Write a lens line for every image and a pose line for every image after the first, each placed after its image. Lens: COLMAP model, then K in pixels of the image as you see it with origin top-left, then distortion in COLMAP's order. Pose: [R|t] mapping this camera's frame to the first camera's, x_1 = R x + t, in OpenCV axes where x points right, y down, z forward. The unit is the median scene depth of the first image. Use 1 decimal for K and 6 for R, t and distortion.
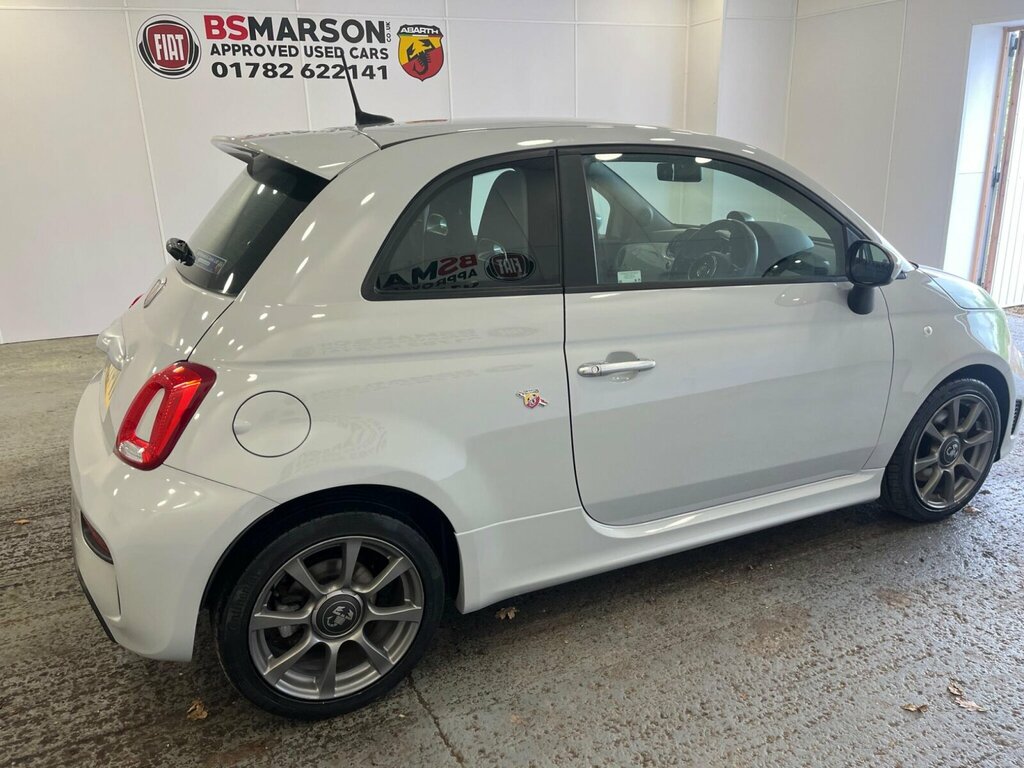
lens RADIAL K [[766.7, 0, 516.0], [0, 766.7, 378.8], [0, 0, 1]] dist [0.034678, -0.045312]
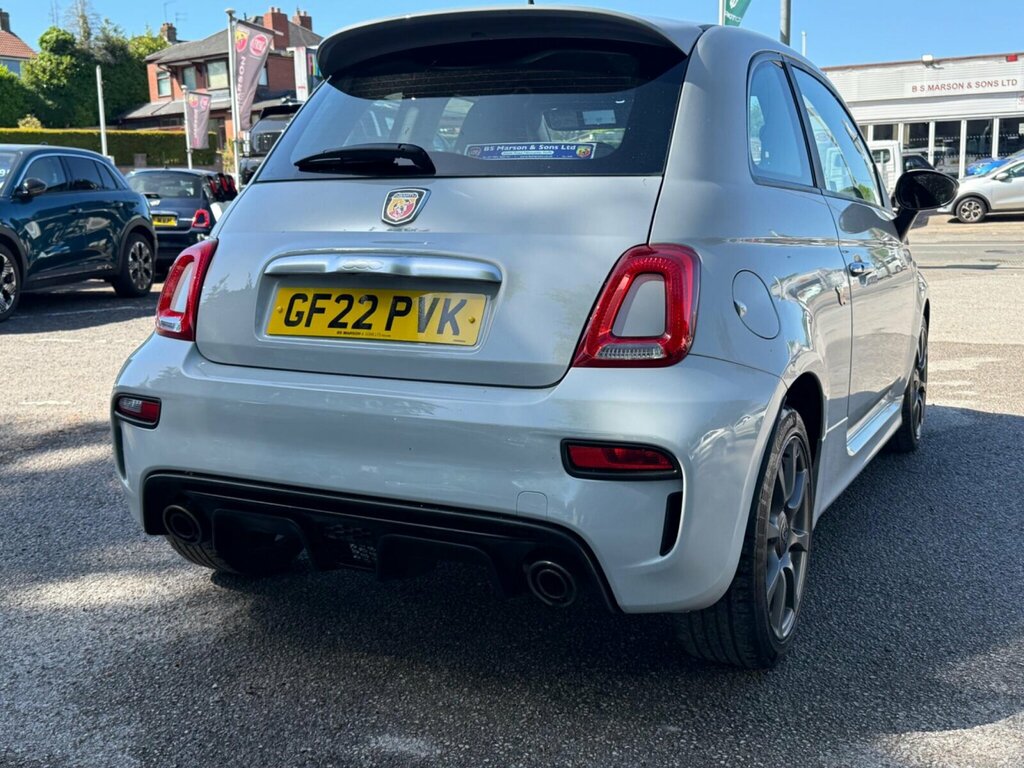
lens RADIAL K [[1081.9, 0, 512.6], [0, 1081.9, 386.8], [0, 0, 1]] dist [0.047443, 0.000000]
pose [[0.801283, -0.091779, 0.591205, -1.057375], [0.171357, 0.981971, -0.079805, 0.166738], [-0.573222, 0.165253, 0.802563, 0.138874]]
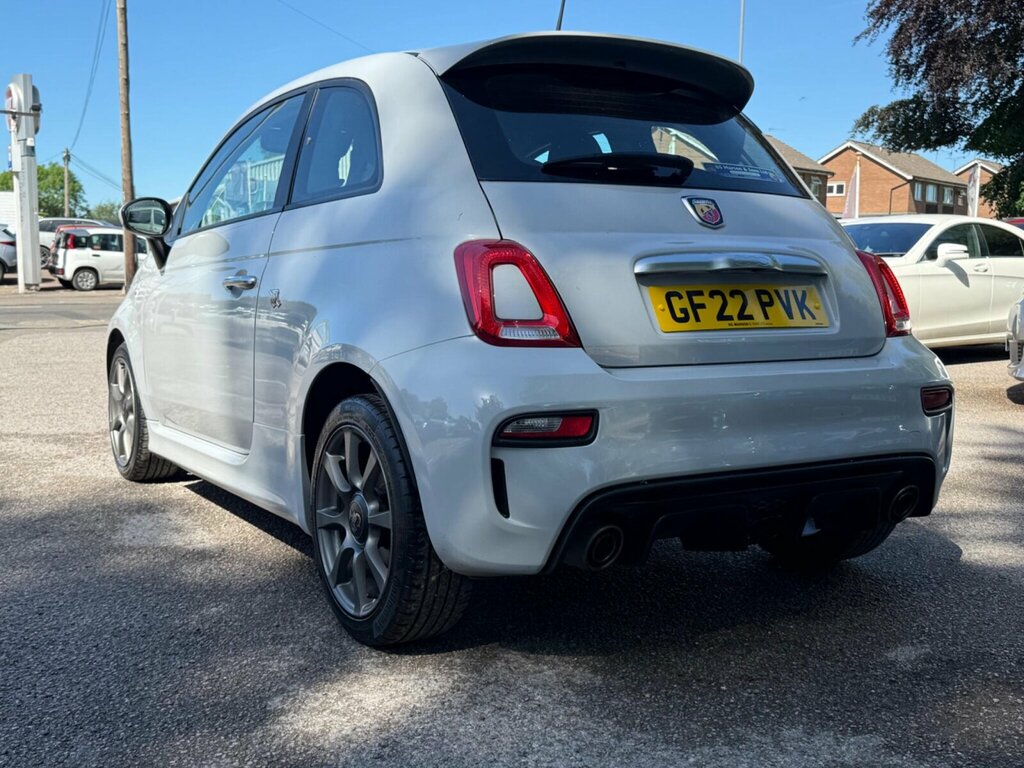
lens RADIAL K [[1081.9, 0, 514.8], [0, 1081.9, 380.6], [0, 0, 1]] dist [0.047443, 0.000000]
pose [[-0.073848, -0.085799, 0.993572, -1.672209], [0.287567, 0.952141, 0.103595, -0.123019], [-0.954909, 0.293369, -0.045641, 1.350970]]
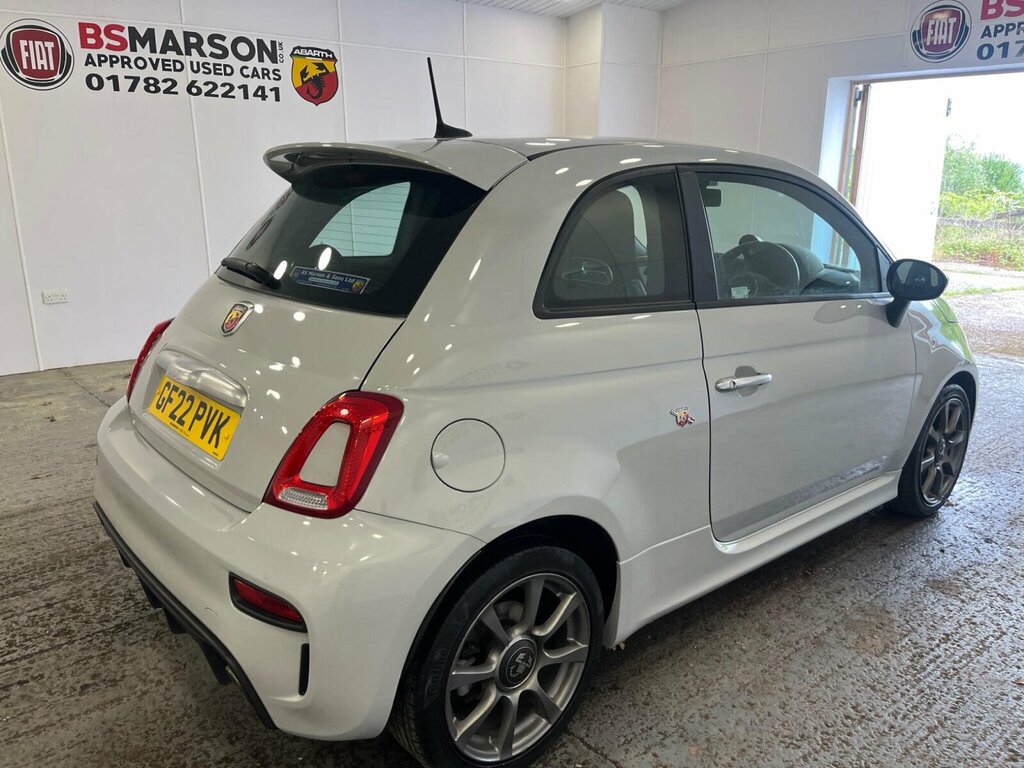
lens RADIAL K [[764.9, 0, 510.2], [0, 764.9, 384.1], [0, 0, 1]] dist [0.048502, -0.074385]
pose [[0.970548, -0.040389, 0.237500, -0.392129], [0.049450, 0.998254, -0.032317, 0.005359], [-0.235780, 0.043109, 0.970850, 0.092889]]
